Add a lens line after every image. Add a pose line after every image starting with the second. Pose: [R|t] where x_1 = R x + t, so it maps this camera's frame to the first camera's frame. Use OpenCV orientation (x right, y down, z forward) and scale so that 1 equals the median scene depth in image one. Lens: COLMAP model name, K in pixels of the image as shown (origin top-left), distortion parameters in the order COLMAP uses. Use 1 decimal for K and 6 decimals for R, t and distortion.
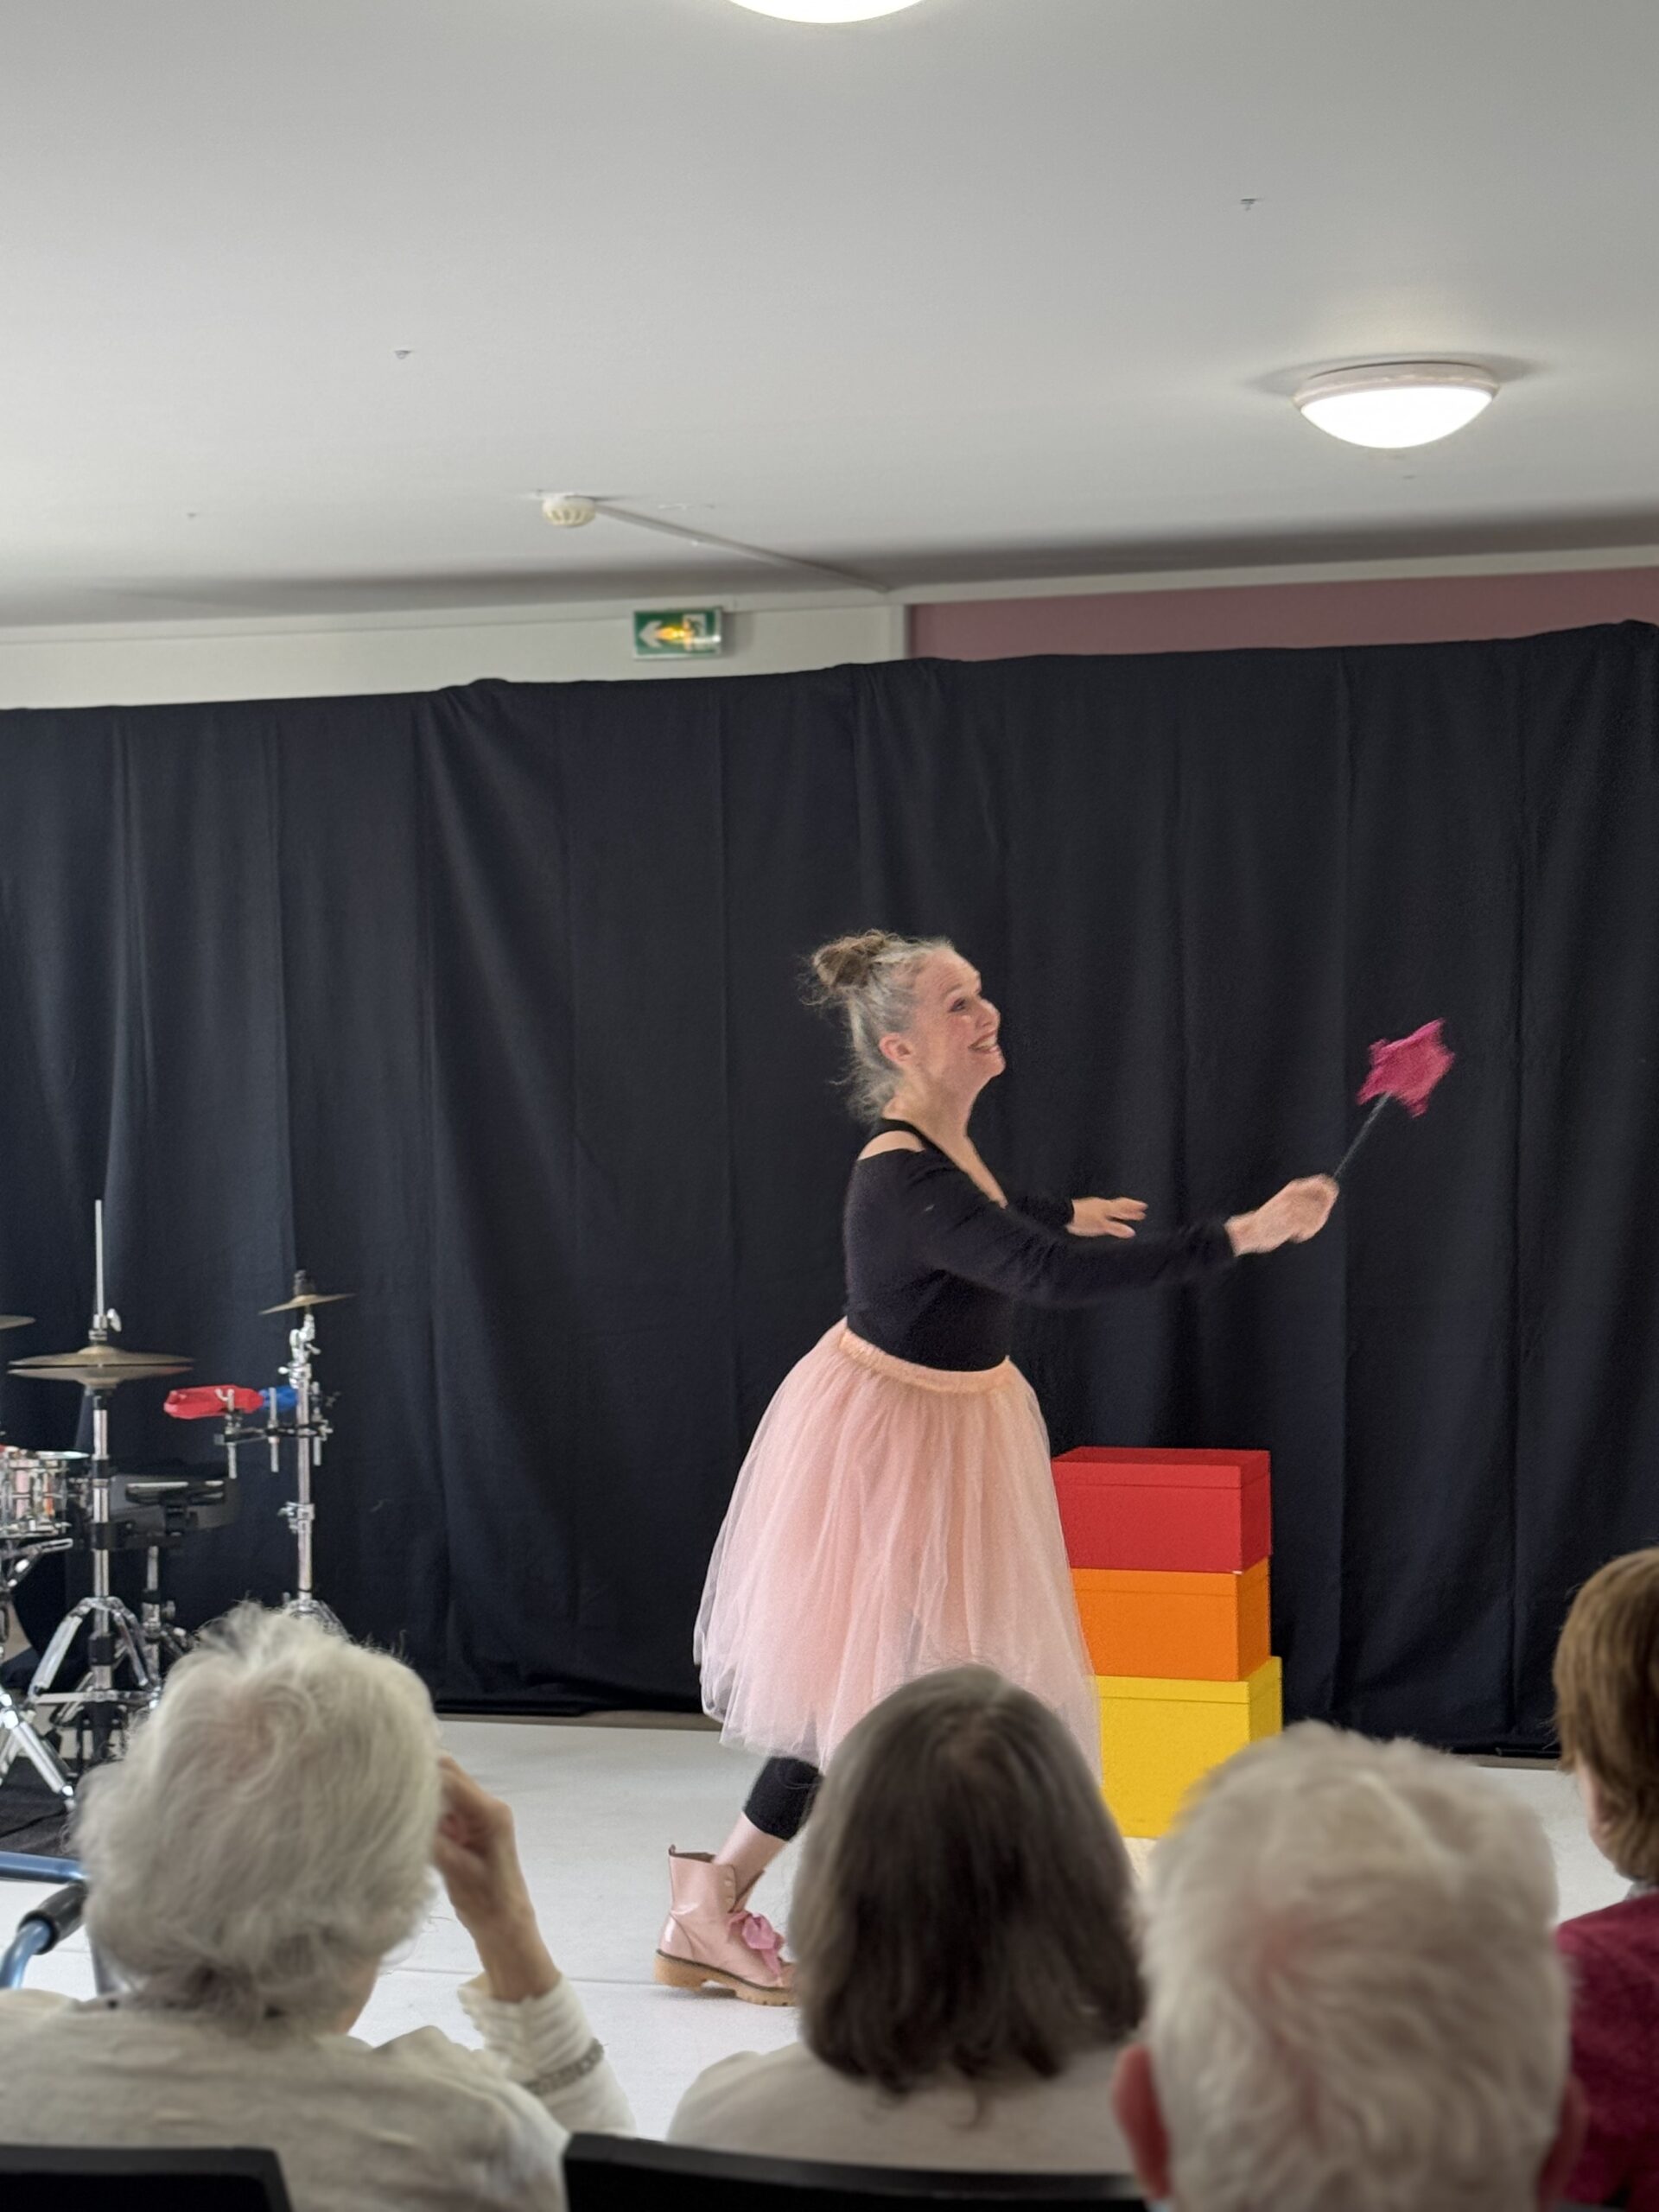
lens RADIAL K [[3846.1, 0, 834.0], [0, 3846.1, 1109.4], [0, 0, 1]] dist [0.118638, 0.000000]
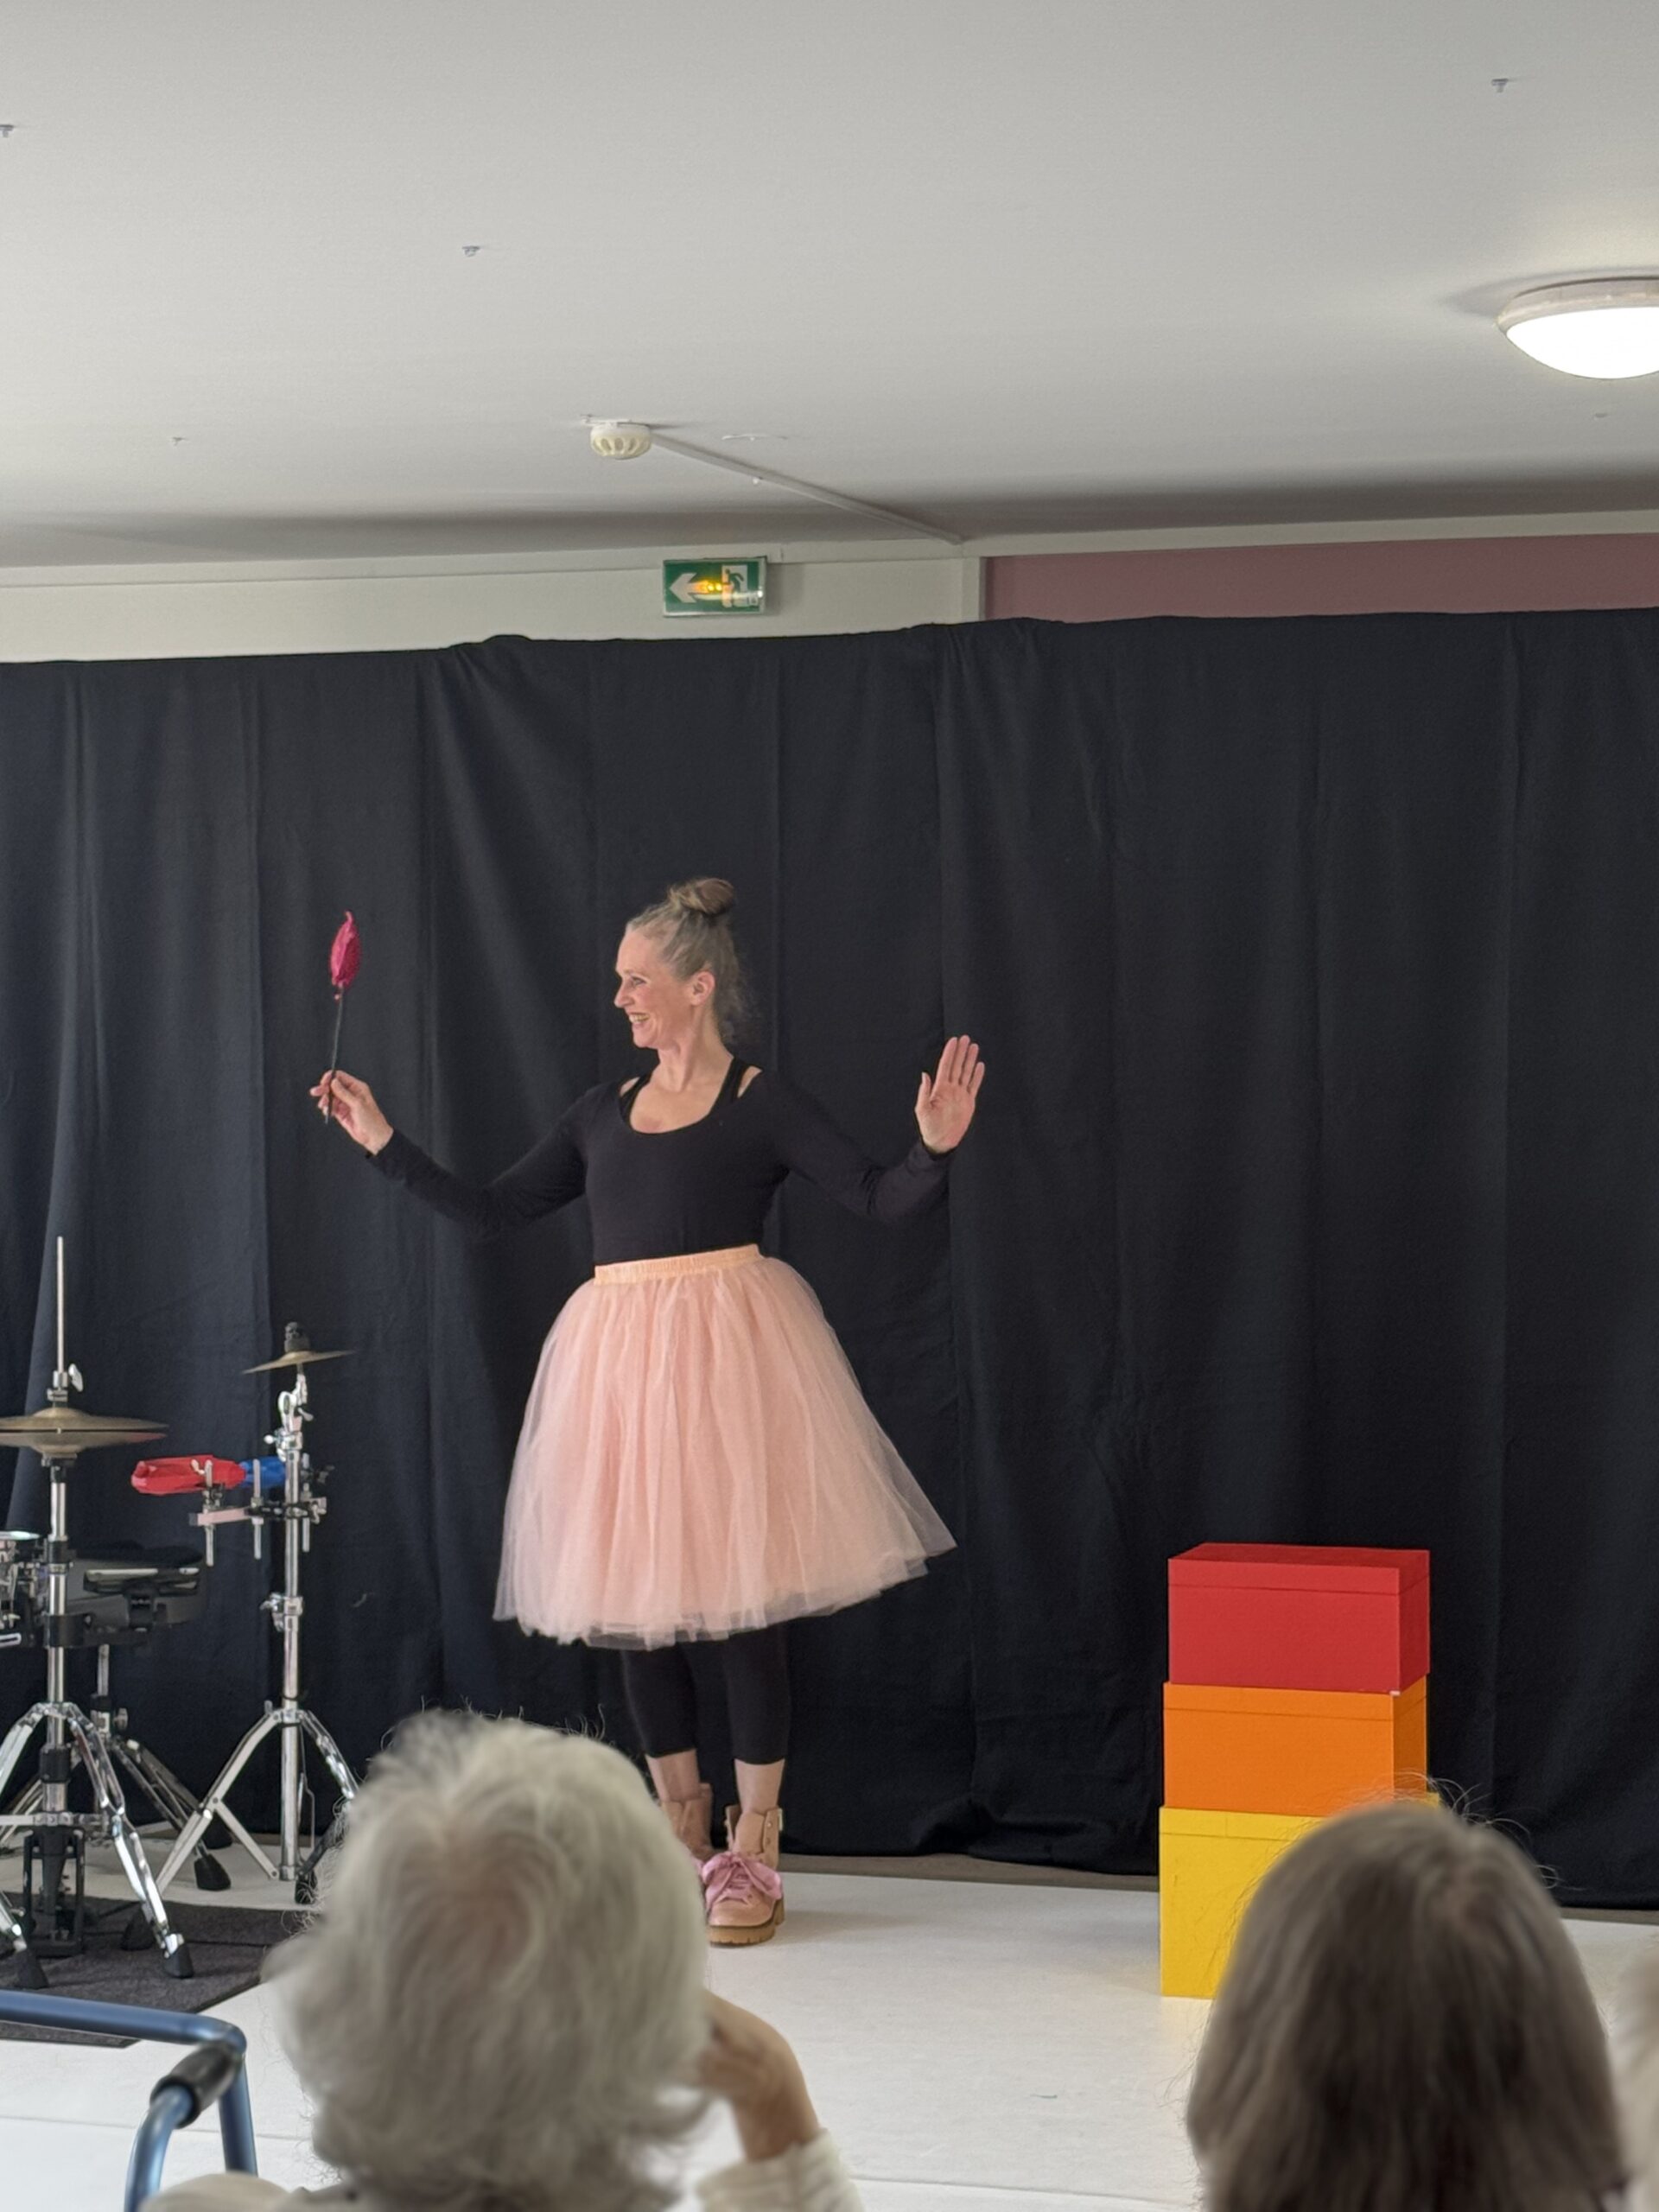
lens RADIAL K [[4444.8, 0, 829.1], [0, 4444.8, 1111.7], [0, 0, 1]] dist [0.147289, 0.000000]
pose [[0.999822, 0.014662, 0.011869, -0.031737], [-0.014563, 0.999859, -0.008376, 0.001544], [-0.011990, 0.008202, 0.999894, 0.010397]]
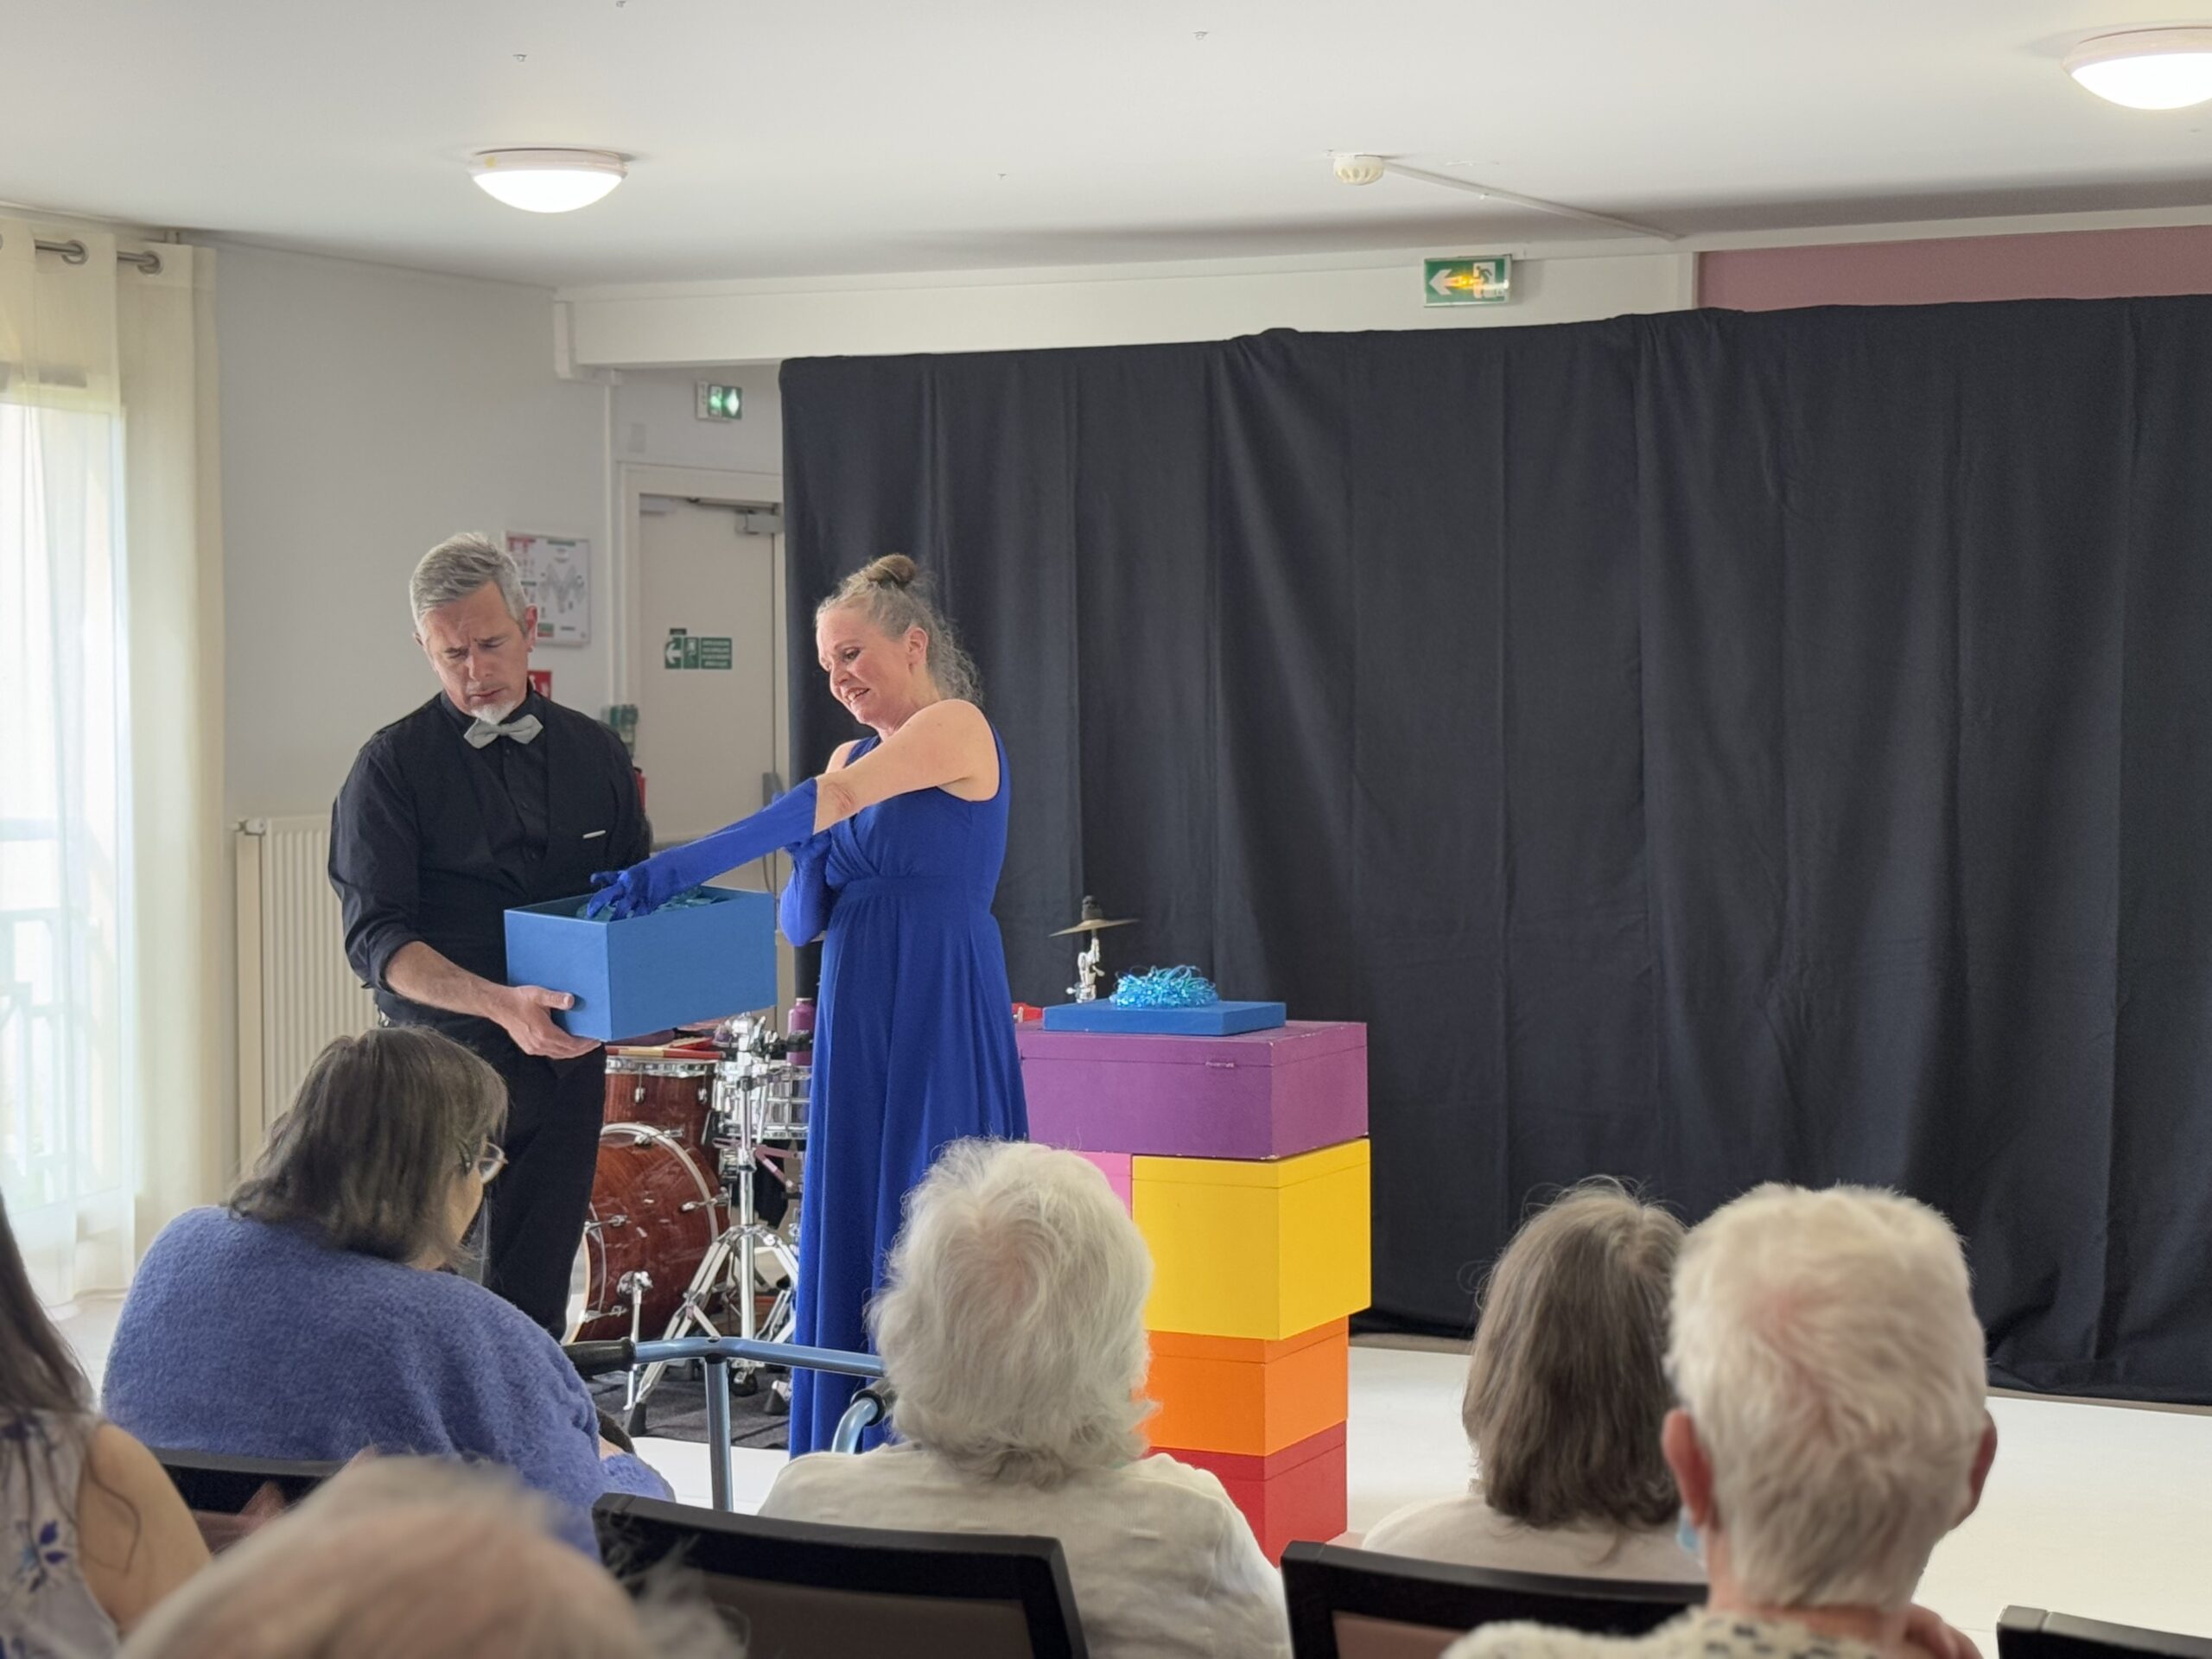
lens RADIAL K [[4035.6, 0, 1114.0], [0, 4035.6, 829.0], [0, 0, 1]] dist [0.162309, 0.000000]
pose [[0.991072, 0.020342, -0.131764, 0.013295], [-0.017946, 0.999652, 0.019348, 0.001942], [0.132111, -0.016810, 0.991092, -0.089779]]
